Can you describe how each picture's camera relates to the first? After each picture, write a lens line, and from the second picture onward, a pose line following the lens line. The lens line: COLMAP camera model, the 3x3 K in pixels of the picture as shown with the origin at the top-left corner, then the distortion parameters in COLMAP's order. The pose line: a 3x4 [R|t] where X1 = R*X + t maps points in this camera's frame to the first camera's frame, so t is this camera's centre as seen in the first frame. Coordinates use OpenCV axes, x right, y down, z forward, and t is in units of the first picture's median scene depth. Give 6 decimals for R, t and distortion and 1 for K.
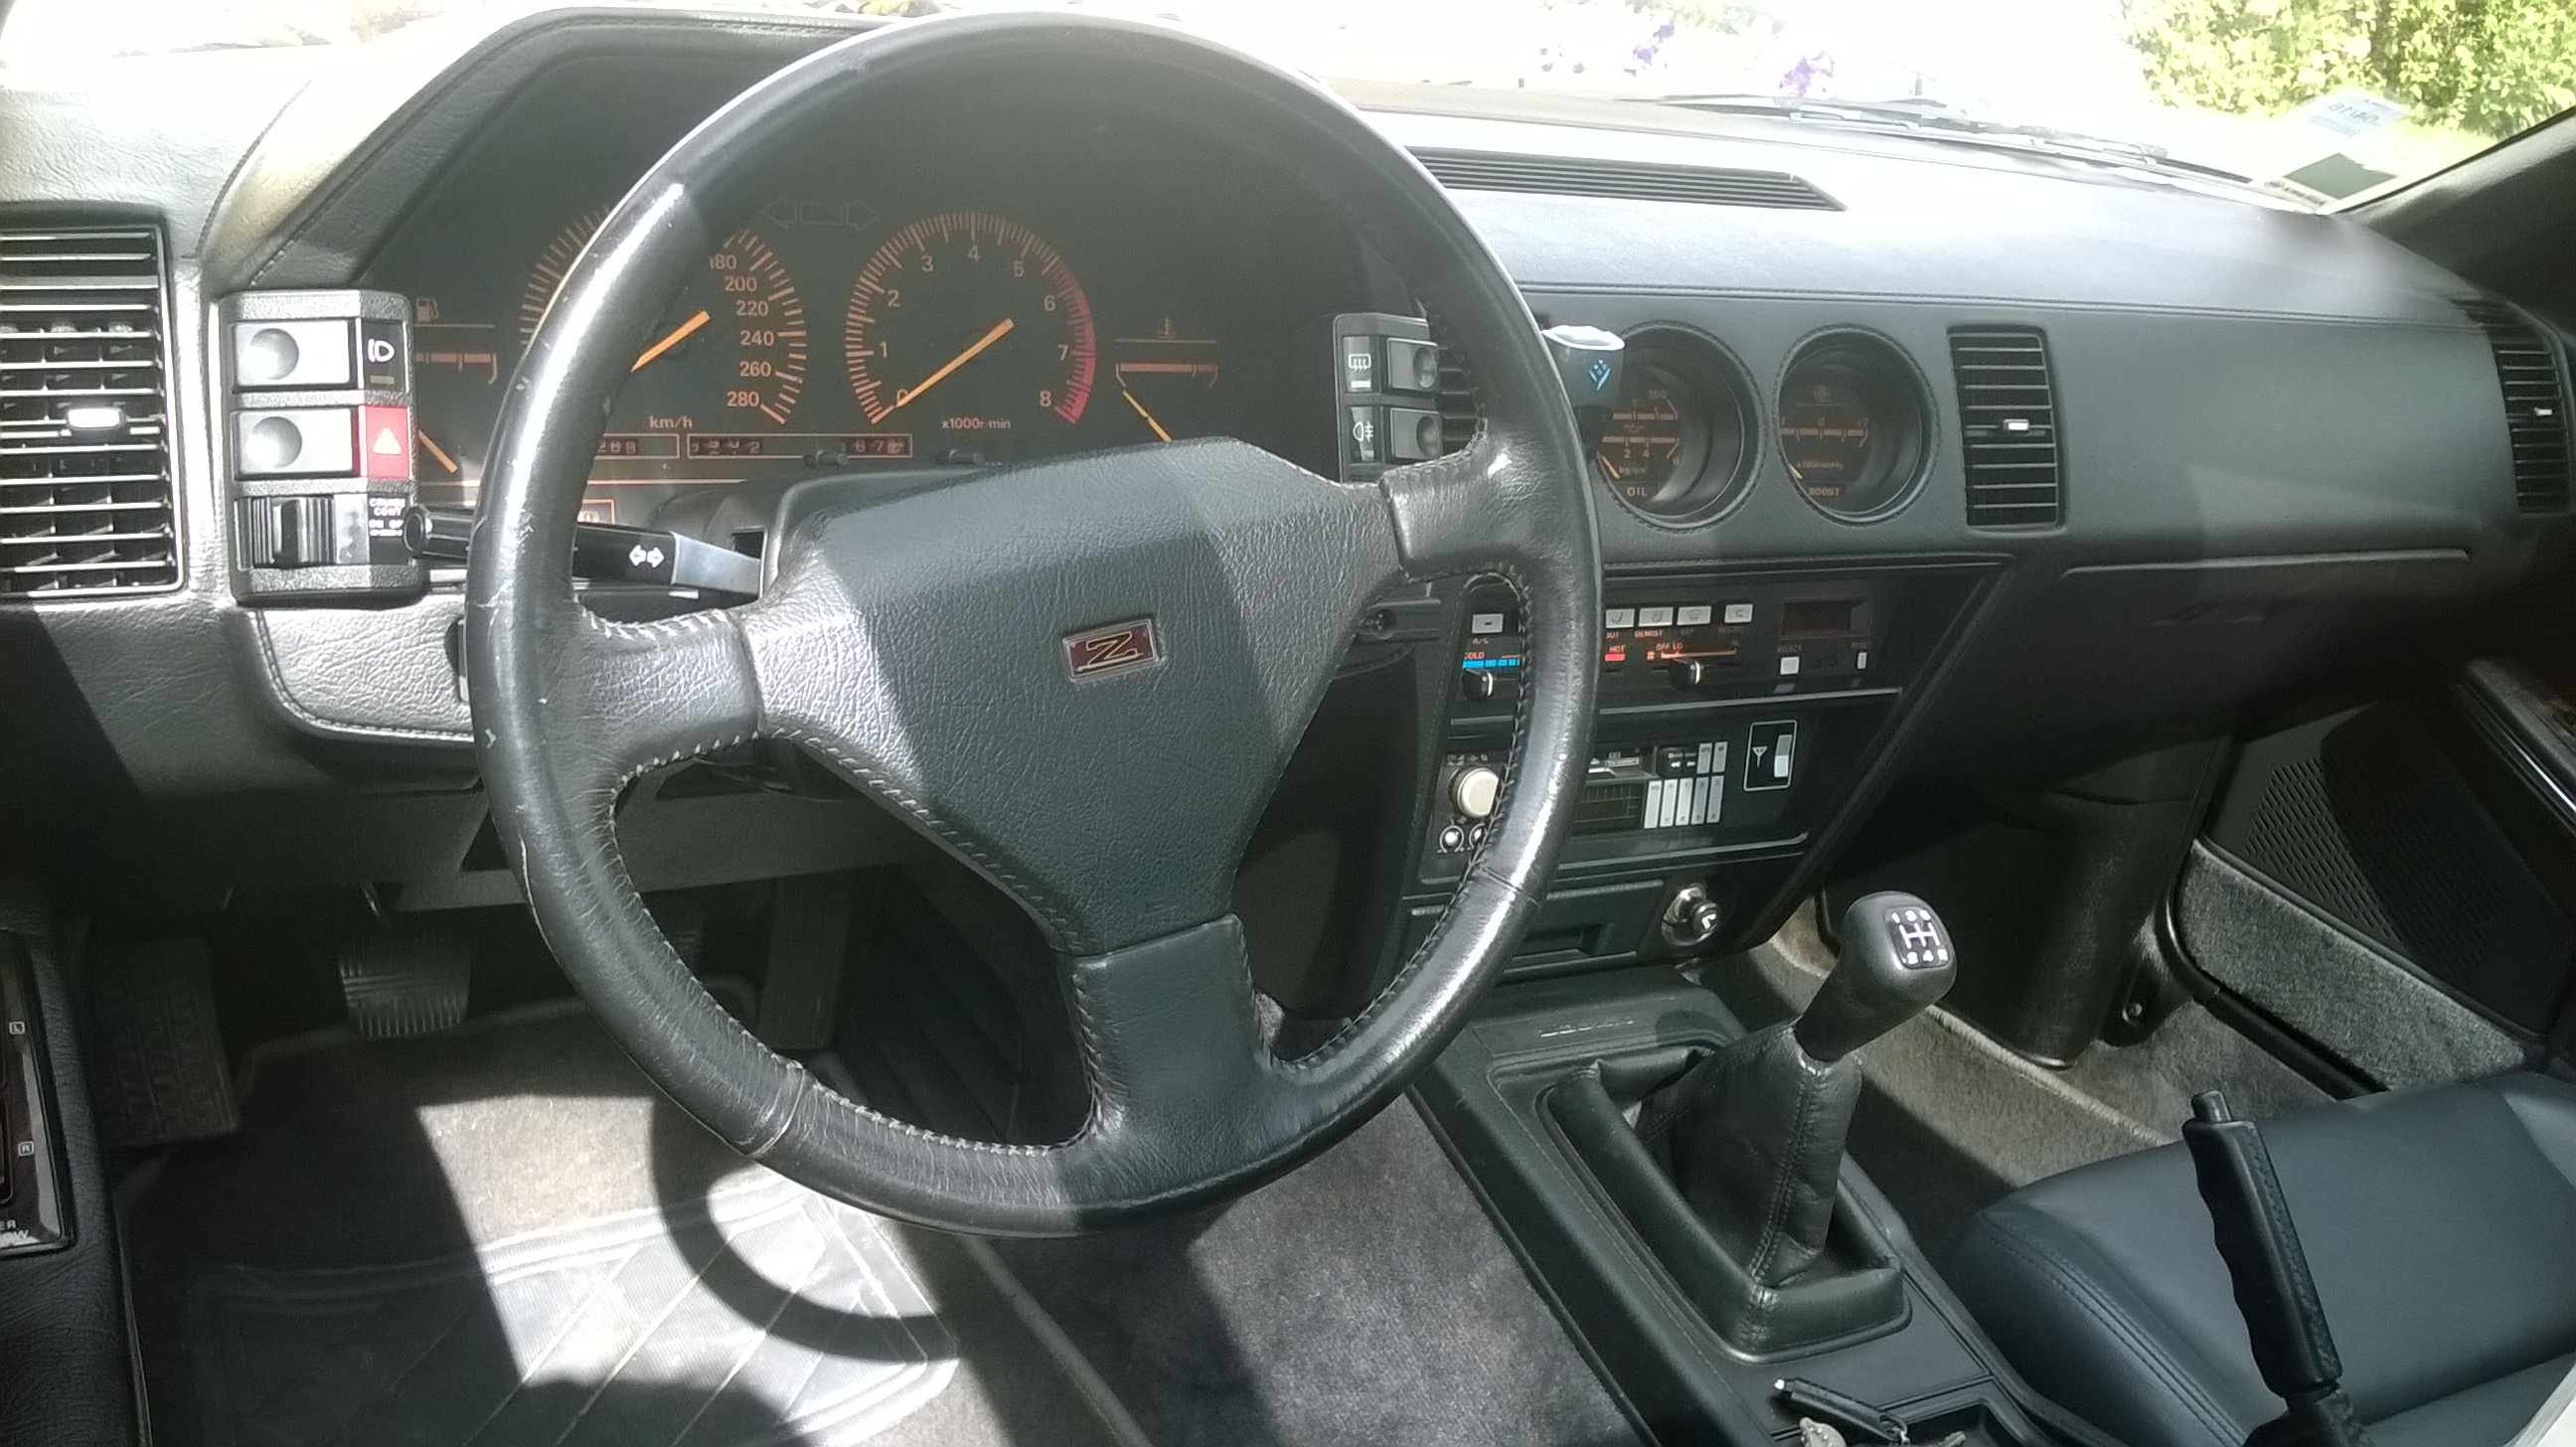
lens RADIAL K [[2313.9, 0, 1288.0], [0, 2313.9, 723.5], [0, 0, 1]] dist [0.056724, -0.208927]
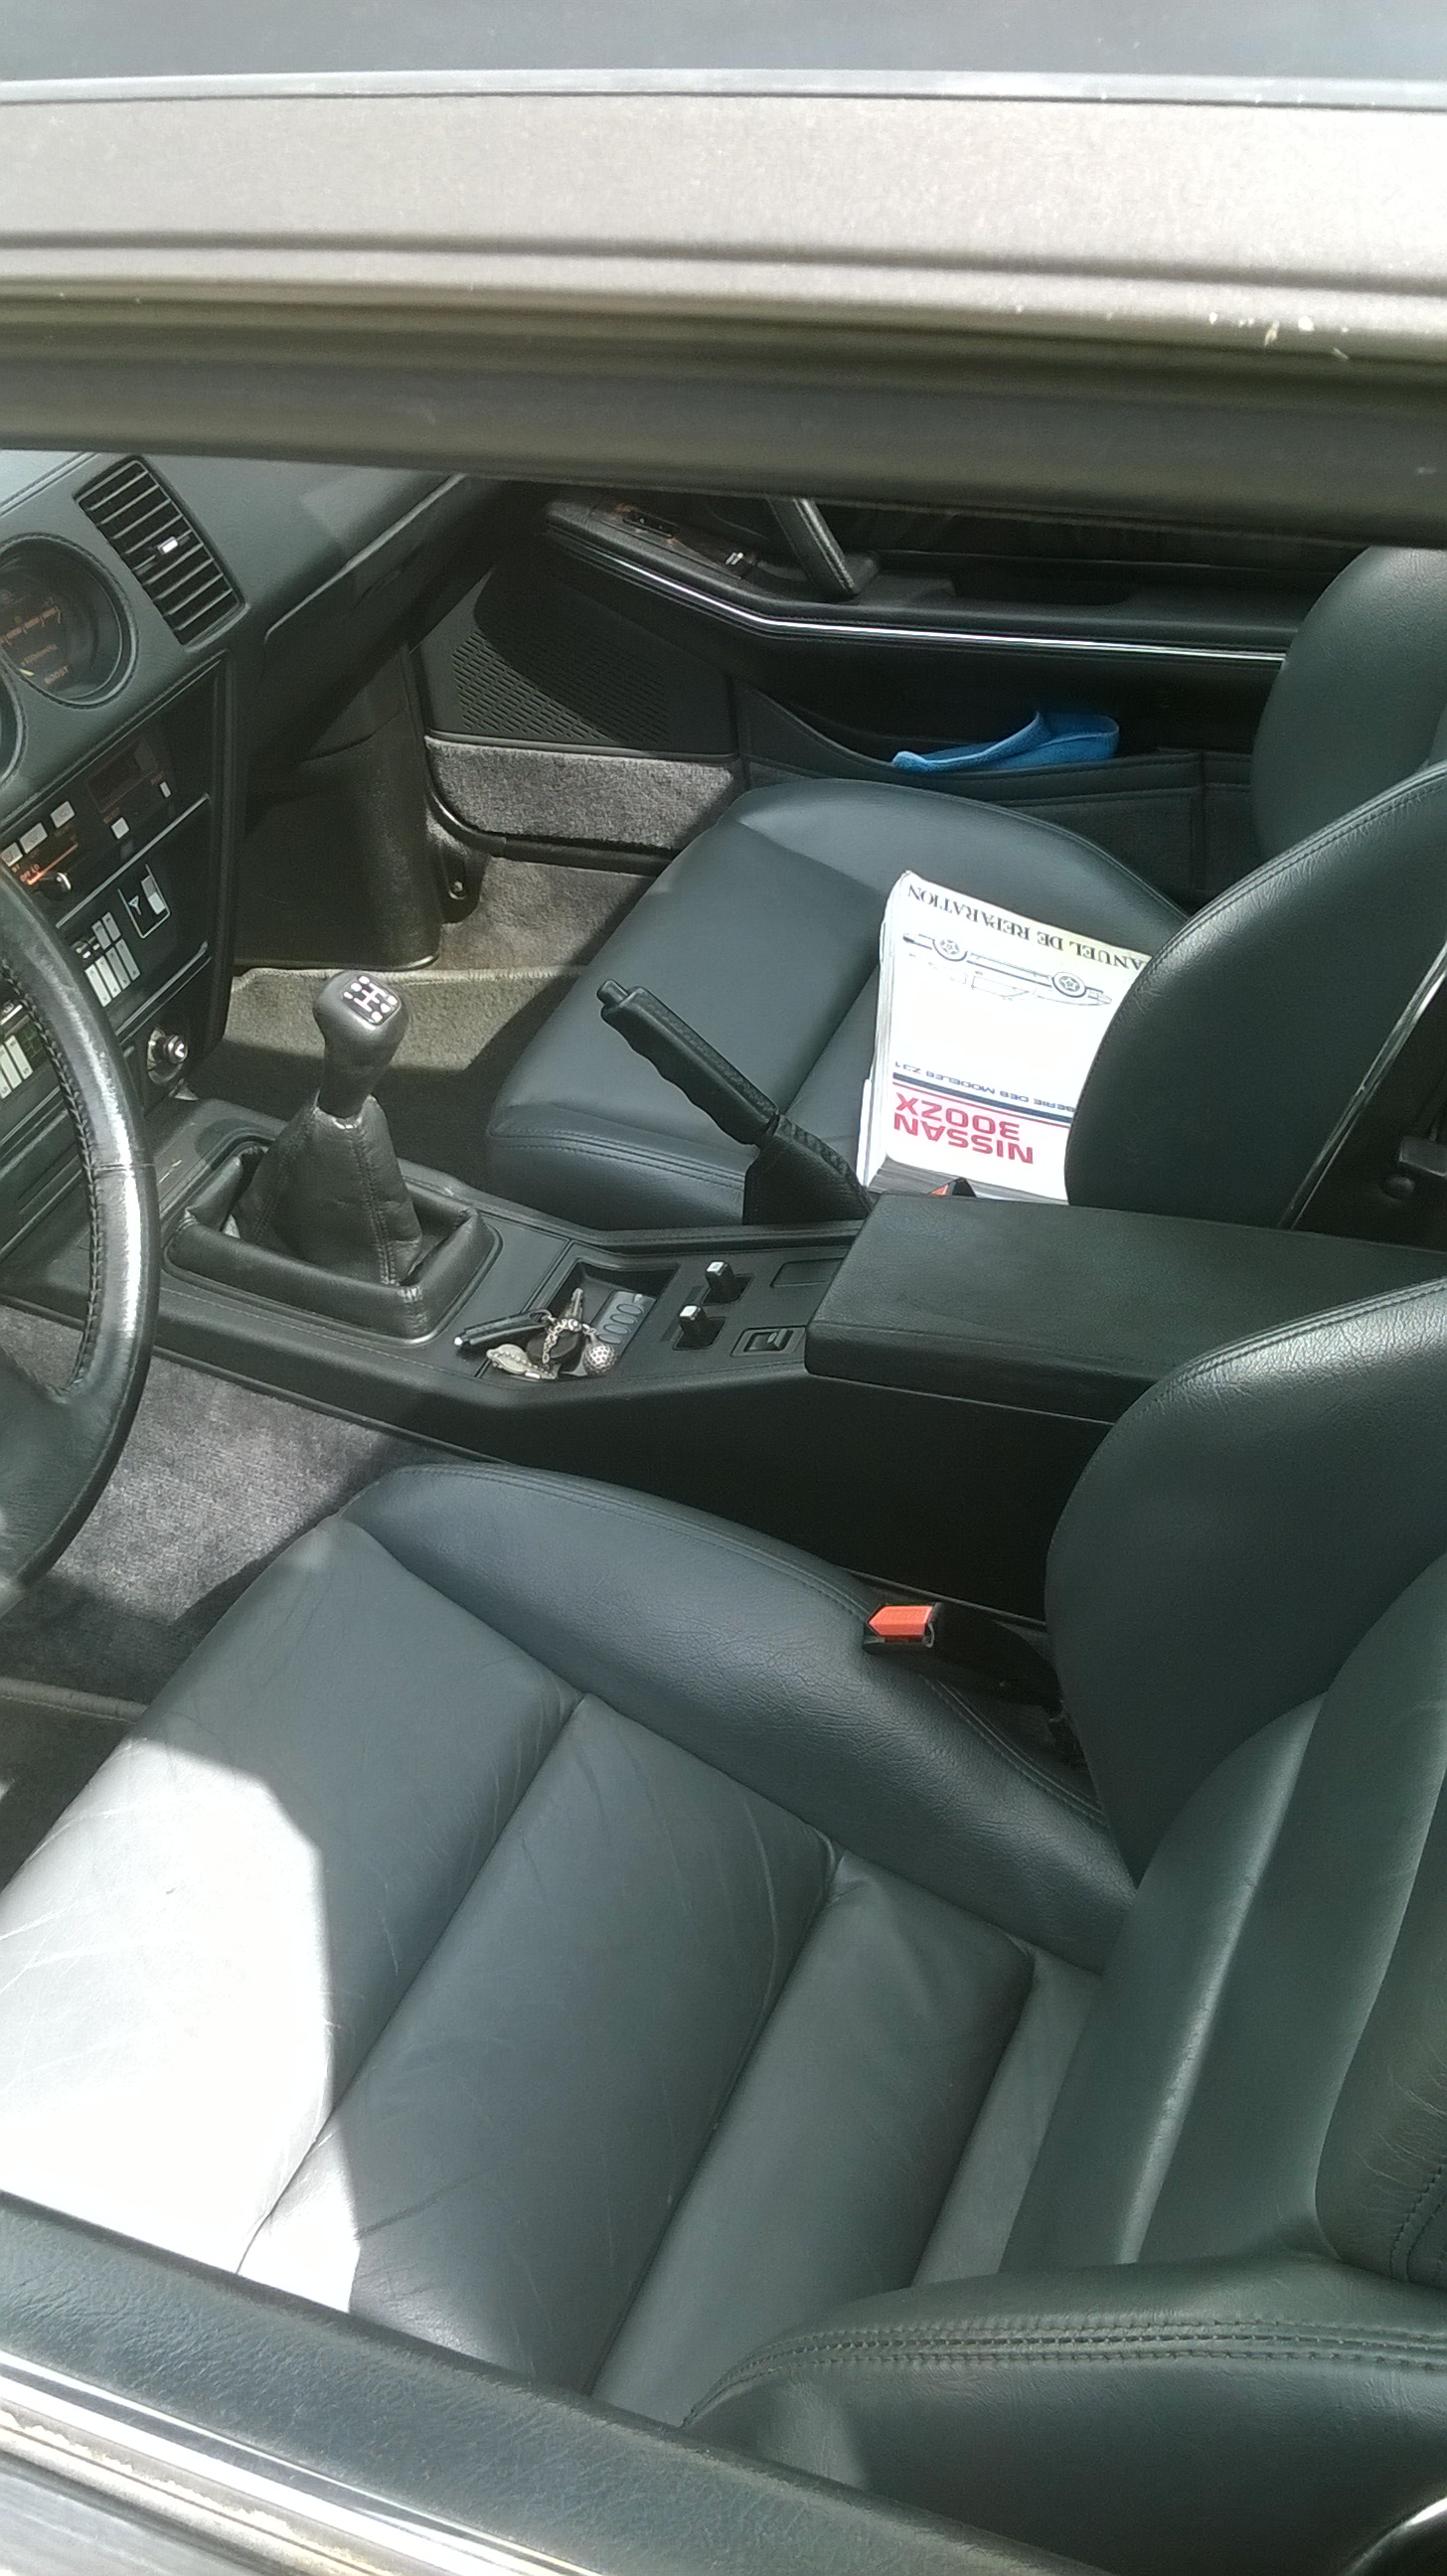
lens RADIAL K [[2313.9, 0, 723.5], [0, 2313.9, 1288.0], [0, 0, 1]] dist [0.056724, -0.208927]
pose [[0.735480, -0.582985, 0.345250, -0.094023], [0.461671, 0.804163, 0.374409, -0.134285], [-0.495912, -0.115978, 0.860593, -0.166455]]
